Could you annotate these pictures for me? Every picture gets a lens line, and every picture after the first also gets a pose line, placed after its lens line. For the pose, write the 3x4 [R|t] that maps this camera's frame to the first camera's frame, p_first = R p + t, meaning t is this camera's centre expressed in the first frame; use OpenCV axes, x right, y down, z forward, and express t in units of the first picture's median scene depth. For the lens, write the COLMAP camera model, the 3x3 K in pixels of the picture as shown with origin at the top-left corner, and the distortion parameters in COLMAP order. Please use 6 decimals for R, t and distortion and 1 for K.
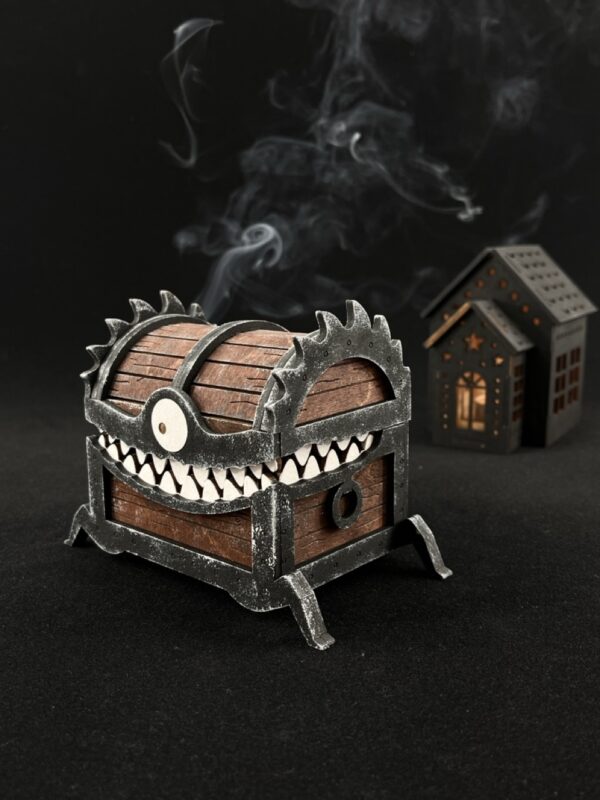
lens RADIAL K [[813.1, 0, 300.8], [0, 813.1, 403.2], [0, 0, 1]] dist [0.098949, 0.000000]
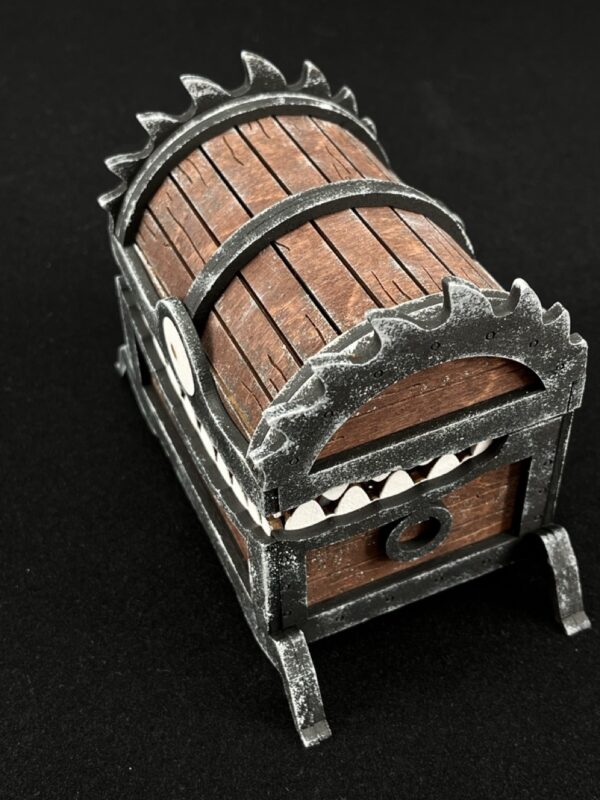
lens RADIAL K [[1129.4, 0, 300.1], [0, 1129.4, 398.3], [0, 0, 1]] dist [0.034663, 0.000000]
pose [[0.911763, 0.276365, -0.303826, 0.201173], [-0.066509, 0.829332, 0.554783, -0.429133], [0.405296, -0.485624, 0.774535, 0.302740]]
